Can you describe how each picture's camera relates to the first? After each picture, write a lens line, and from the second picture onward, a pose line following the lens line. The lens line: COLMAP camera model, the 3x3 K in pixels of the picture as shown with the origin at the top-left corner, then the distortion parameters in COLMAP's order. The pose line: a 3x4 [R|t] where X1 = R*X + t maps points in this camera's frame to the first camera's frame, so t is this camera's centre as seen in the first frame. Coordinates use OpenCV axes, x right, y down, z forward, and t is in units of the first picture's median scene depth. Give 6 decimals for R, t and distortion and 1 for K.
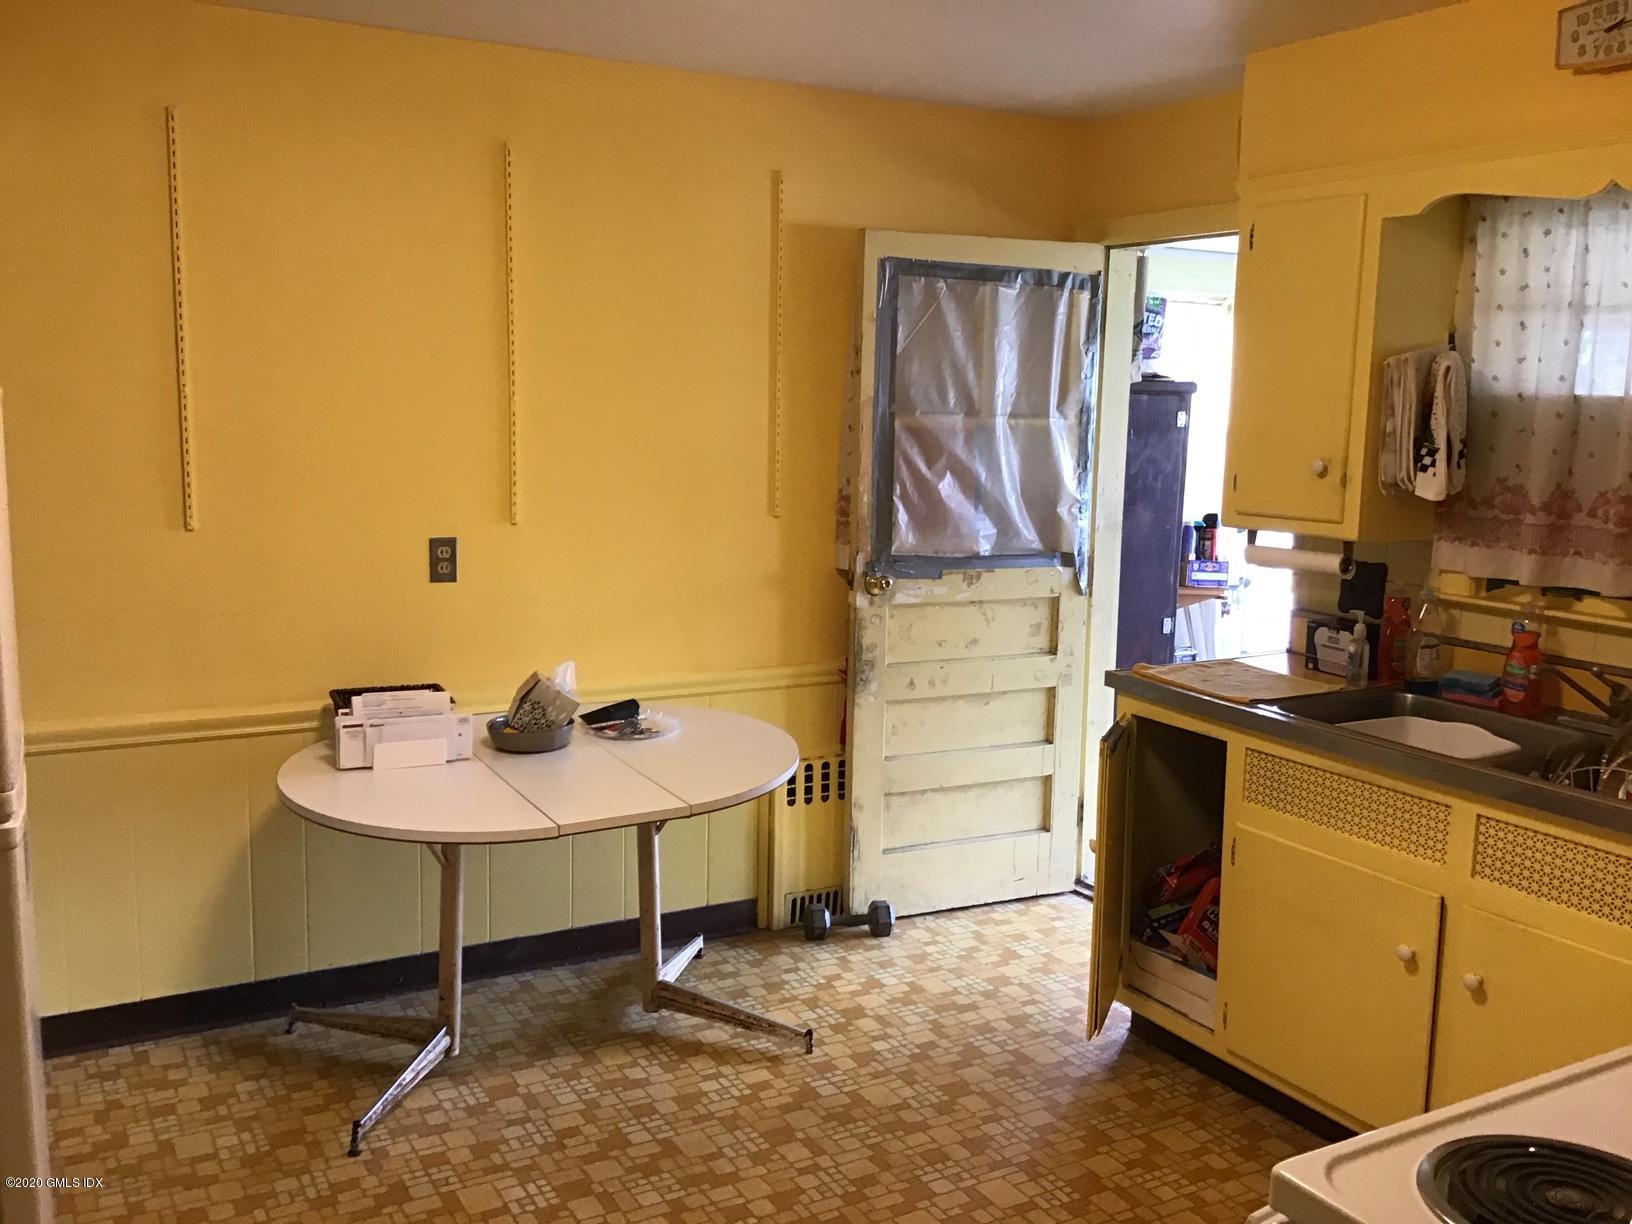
lens RADIAL K [[1483.4, 0, 817.4], [0, 1483.4, 614.0], [0, 0, 1]] dist [0.066145, -0.098669]
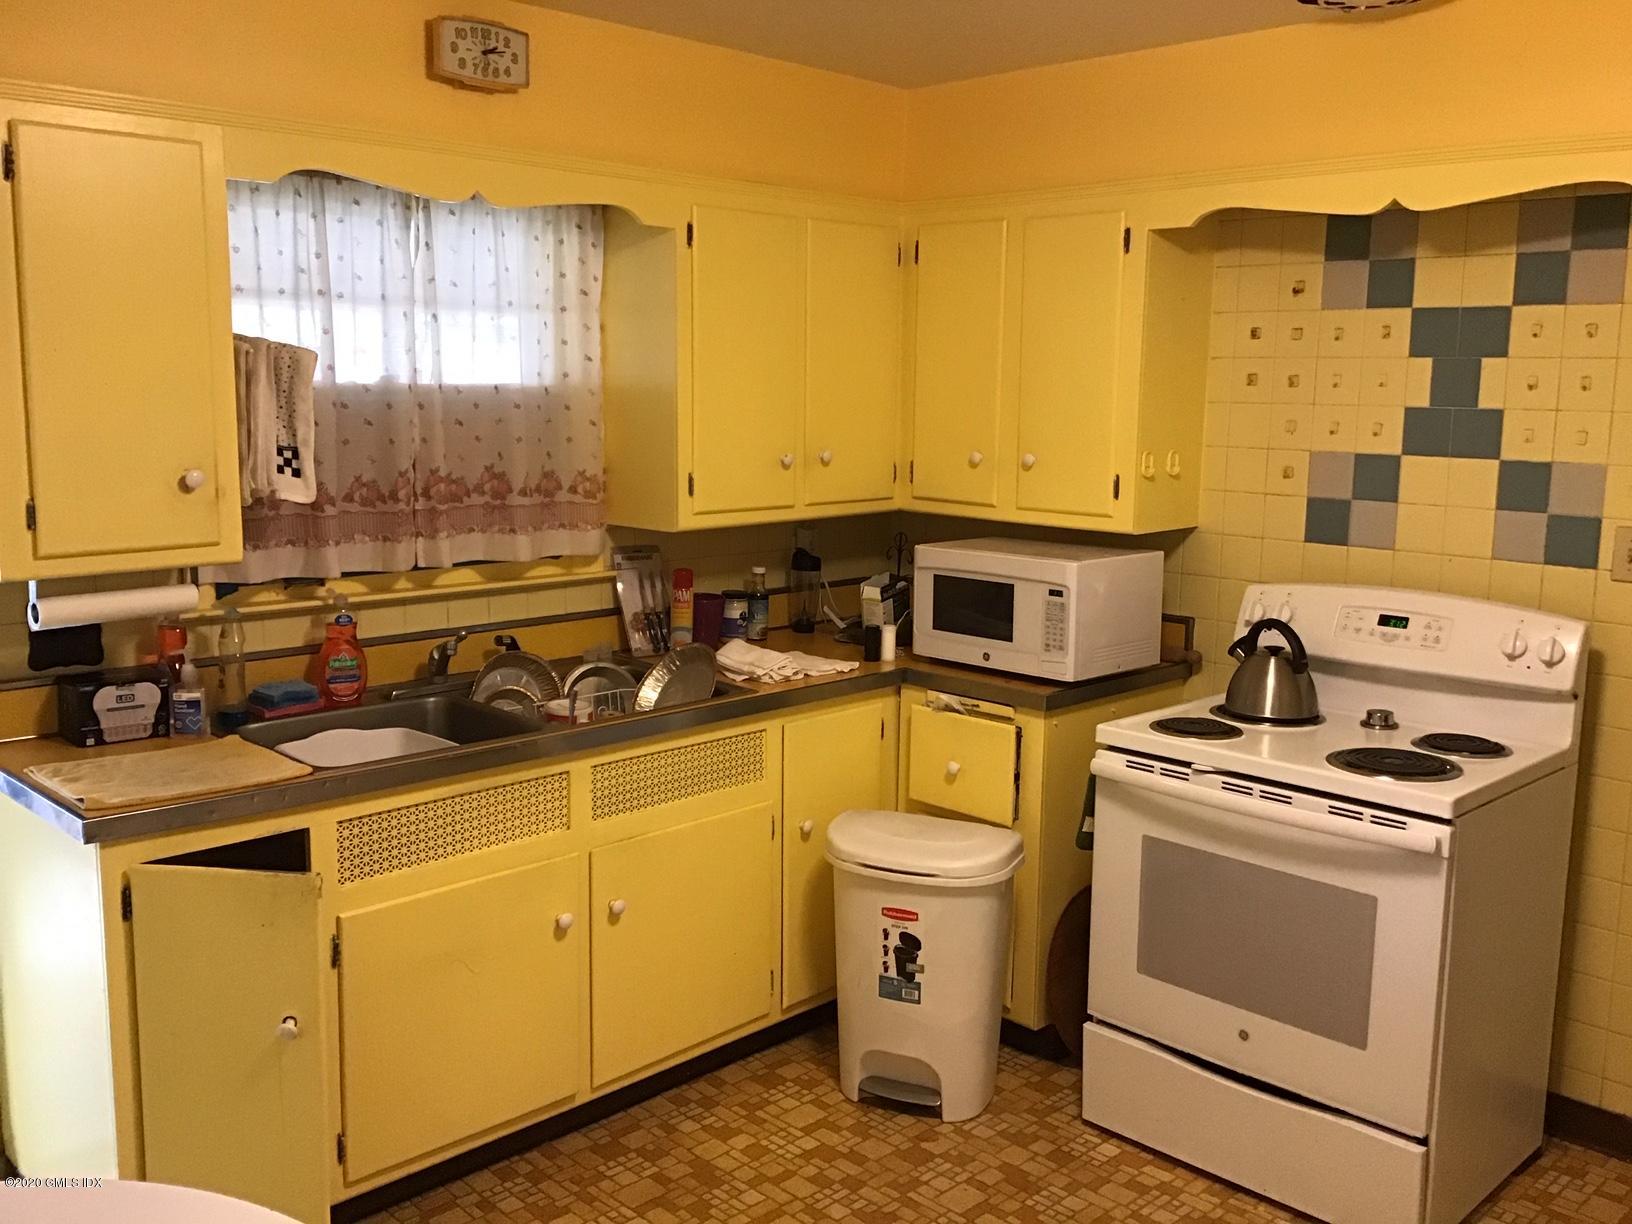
lens RADIAL K [[1483.4, 0, 816.5], [0, 1483.4, 605.8], [0, 0, 1]] dist [0.066145, -0.098669]
pose [[-0.291351, -0.154770, 0.944013, -0.608286], [0.123424, 0.972496, 0.197532, -0.172943], [-0.948621, 0.174065, -0.264235, 1.070888]]
